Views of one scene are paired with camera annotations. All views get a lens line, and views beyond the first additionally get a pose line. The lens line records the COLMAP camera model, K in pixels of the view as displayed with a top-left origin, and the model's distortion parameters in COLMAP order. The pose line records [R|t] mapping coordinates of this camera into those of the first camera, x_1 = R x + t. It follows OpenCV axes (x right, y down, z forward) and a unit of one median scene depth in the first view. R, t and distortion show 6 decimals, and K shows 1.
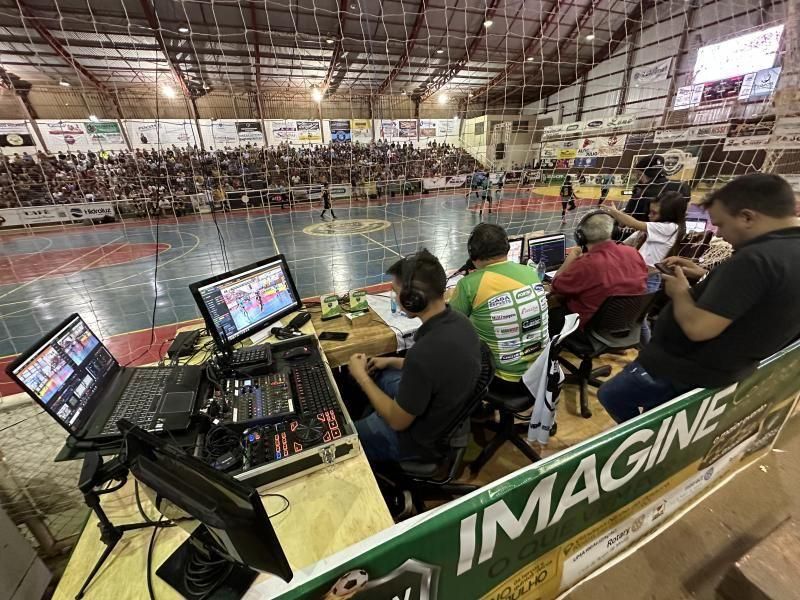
lens RADIAL K [[318.8, 0, 397.7], [0, 318.8, 302.5], [0, 0, 1]] dist [-0.002422, 0.000275]
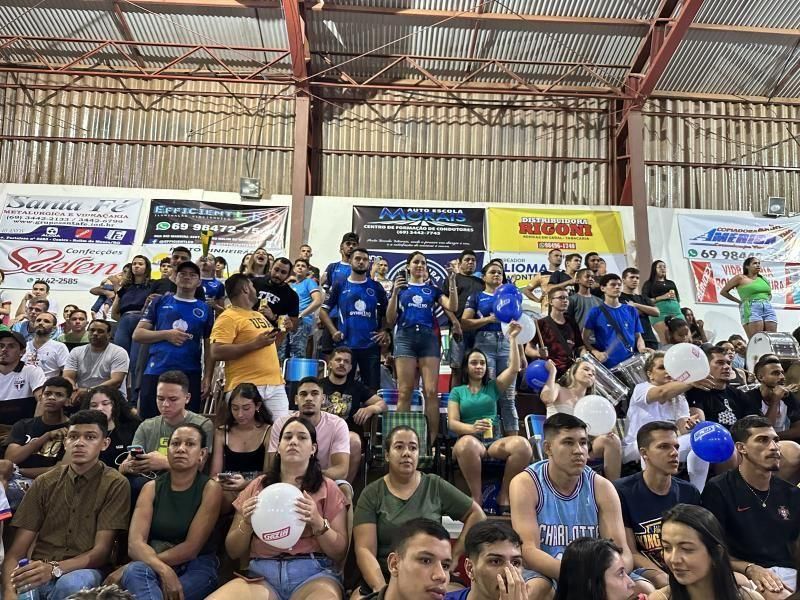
lens RADIAL K [[582.4, 0, 398.7], [0, 582.4, 297.7], [0, 0, 1]] dist [0.000161, -0.010241]
pose [[0.935636, -0.057760, -0.348208, -0.105478], [-0.198889, 0.728720, -0.655294, -0.390036], [0.291597, 0.682371, 0.670329, 0.944456]]
